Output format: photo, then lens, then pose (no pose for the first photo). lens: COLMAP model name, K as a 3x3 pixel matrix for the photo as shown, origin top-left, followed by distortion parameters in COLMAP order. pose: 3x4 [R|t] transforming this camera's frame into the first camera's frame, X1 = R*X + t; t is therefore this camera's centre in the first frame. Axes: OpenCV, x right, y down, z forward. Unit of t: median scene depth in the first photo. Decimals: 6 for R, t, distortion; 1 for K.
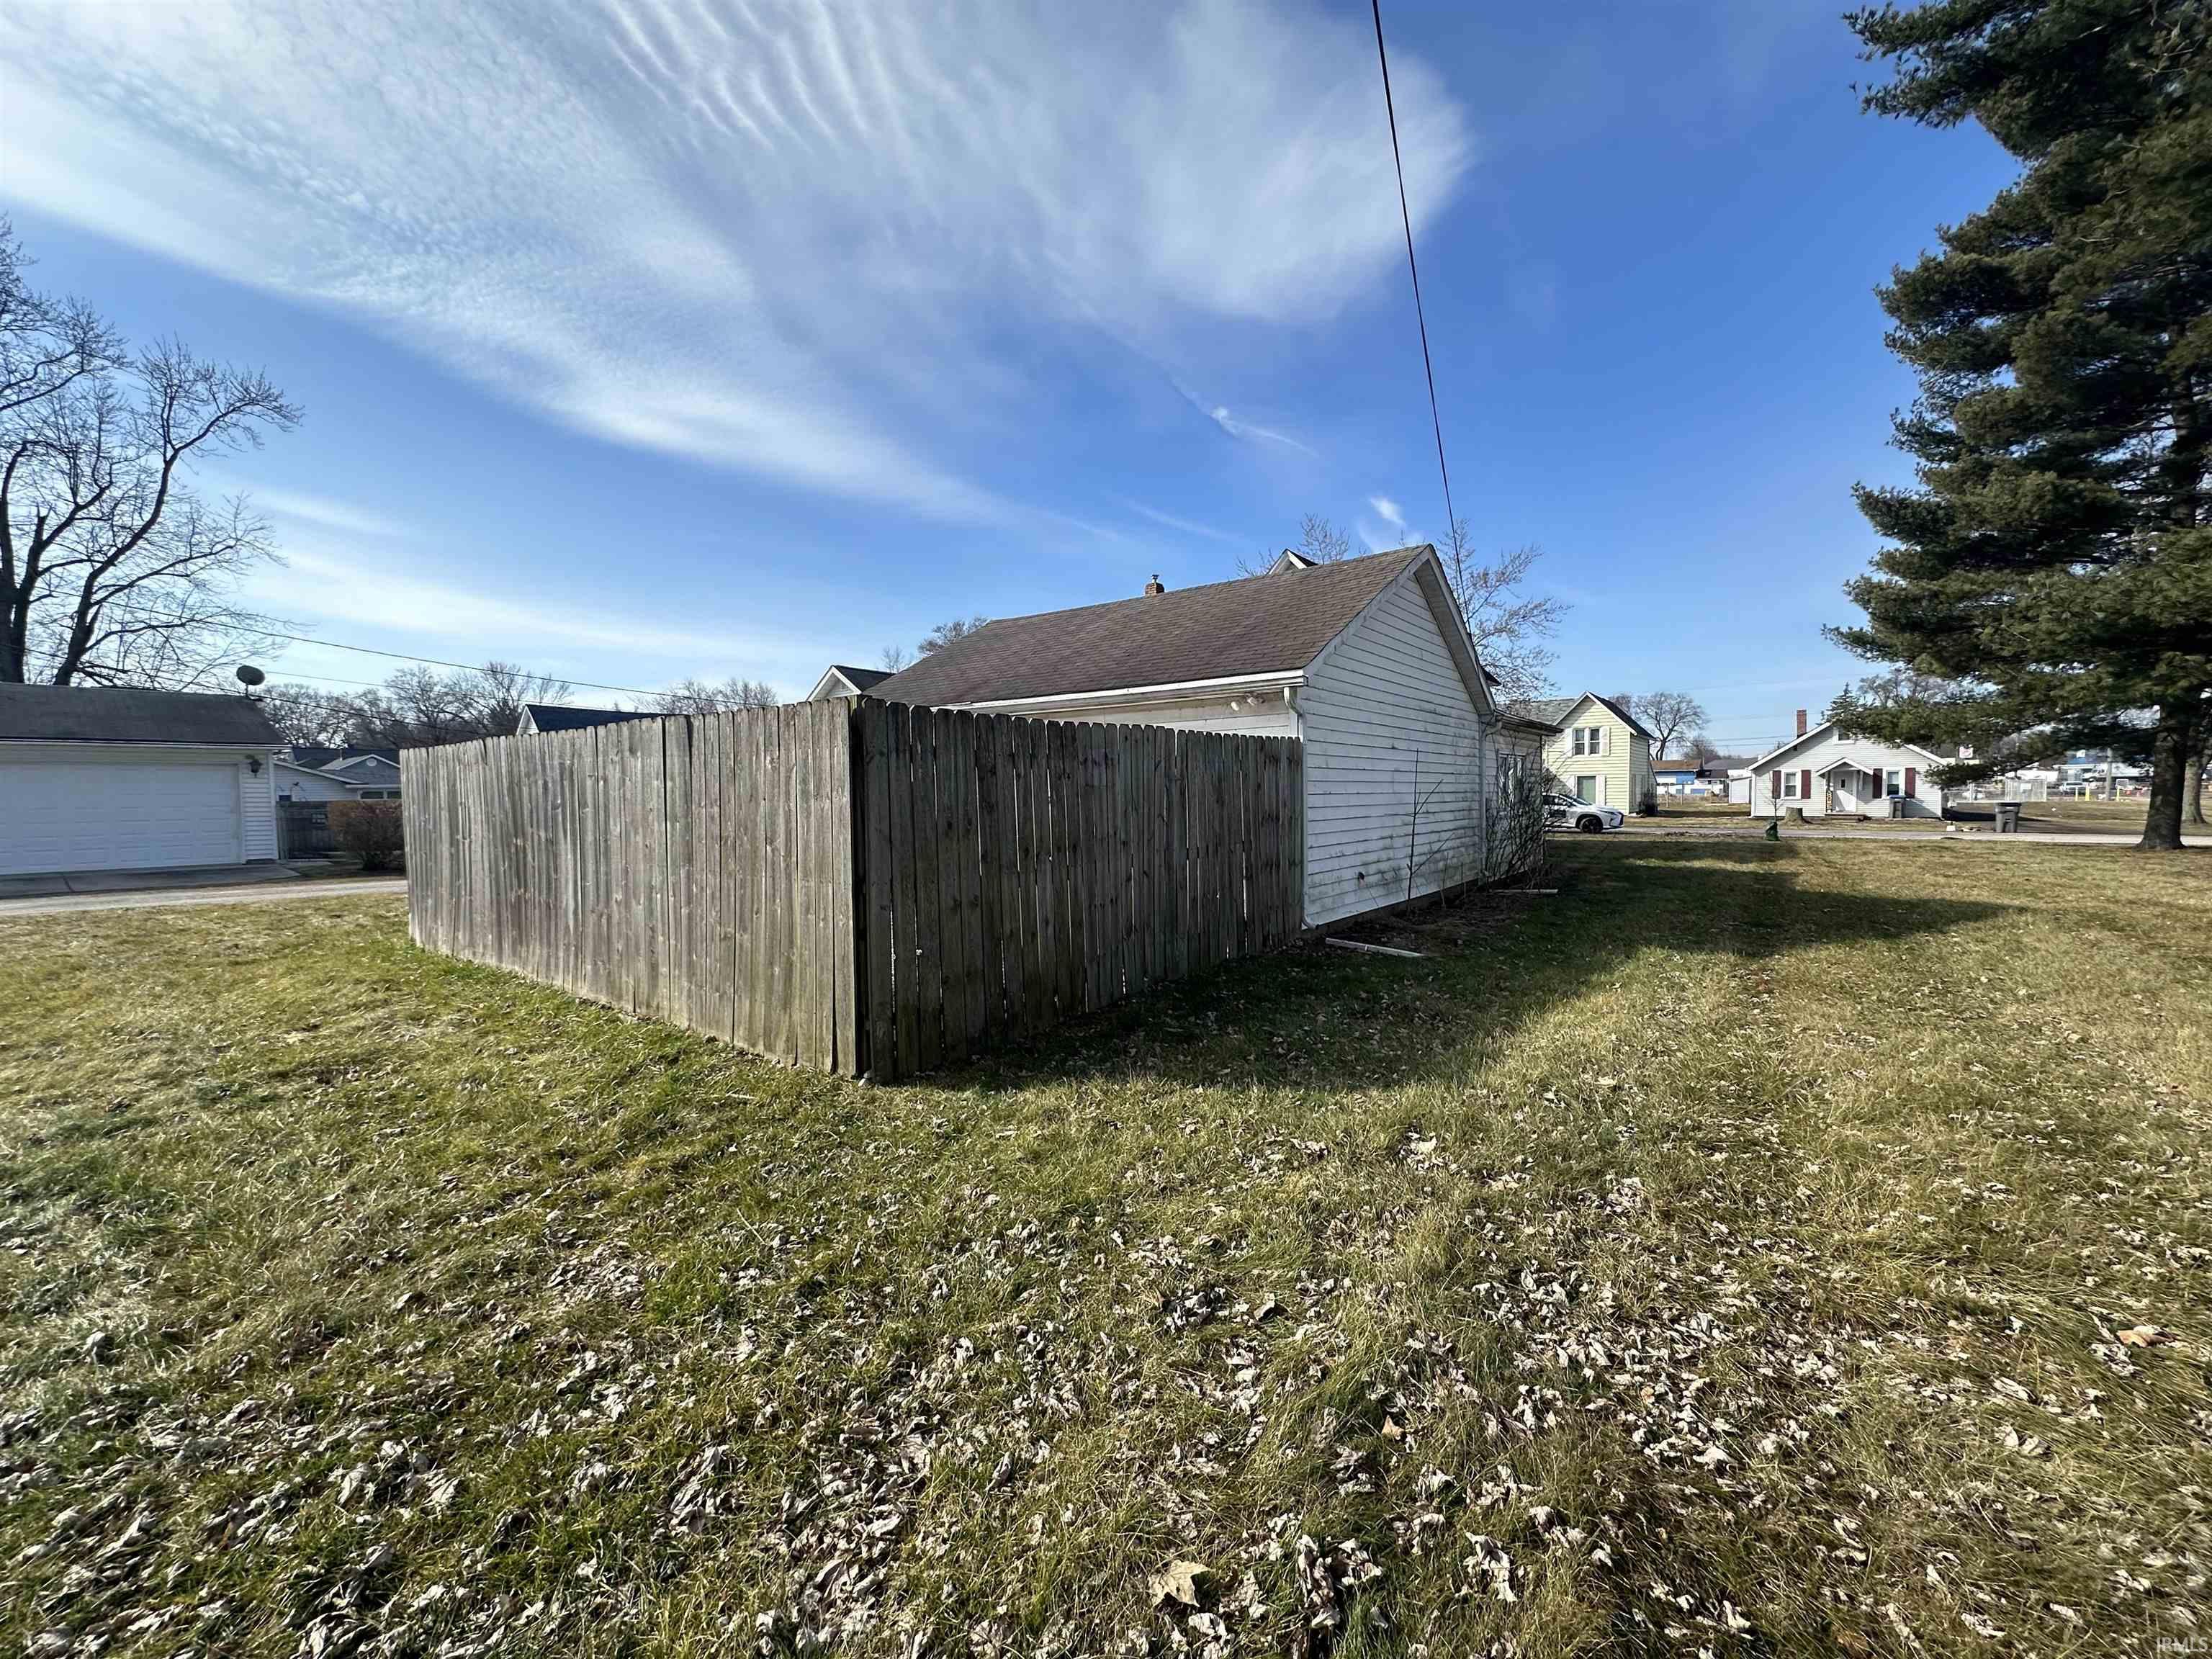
lens RADIAL K [[876.0, 0, 1106.0], [0, 876.0, 829.5], [0, 0, 1]] dist [-0.001044, 0.000014]
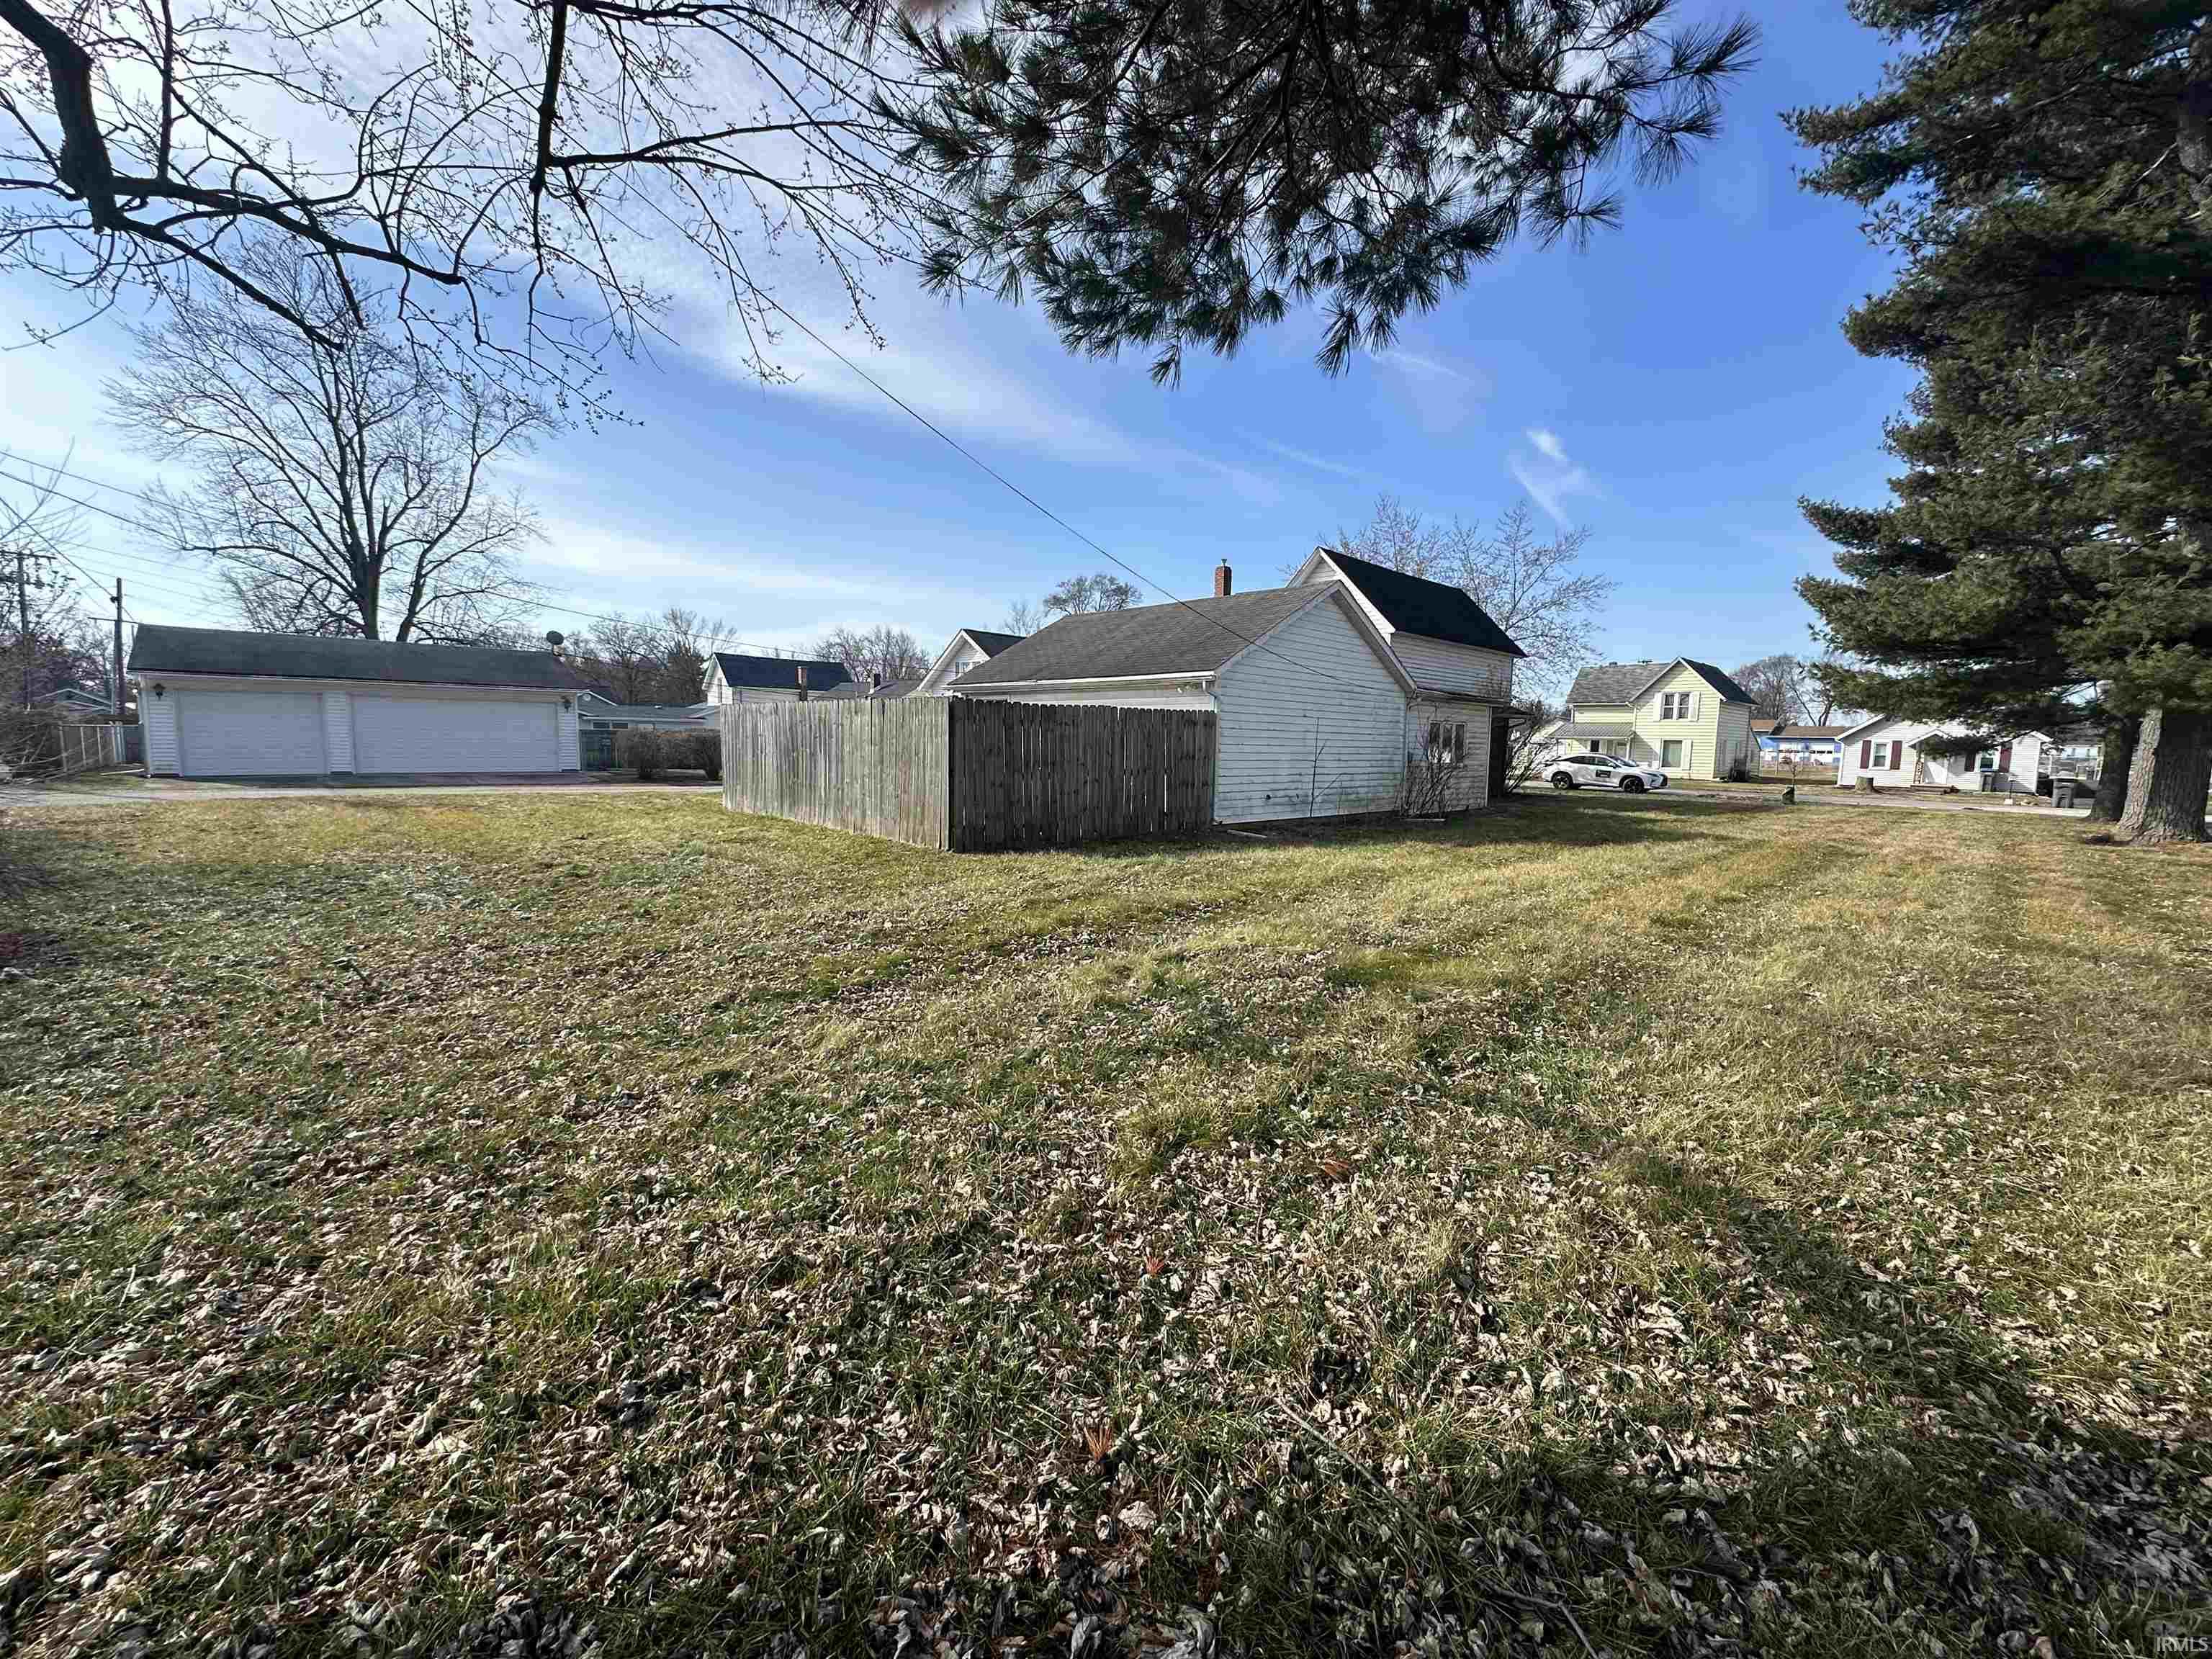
lens RADIAL K [[876.0, 0, 1106.0], [0, 876.0, 829.5], [0, 0, 1]] dist [-0.001044, 0.000014]
pose [[0.989180, 0.044750, -0.139714, 0.061063], [-0.036440, 0.997443, 0.061482, 0.006602], [0.142108, -0.055726, 0.988281, -0.168928]]
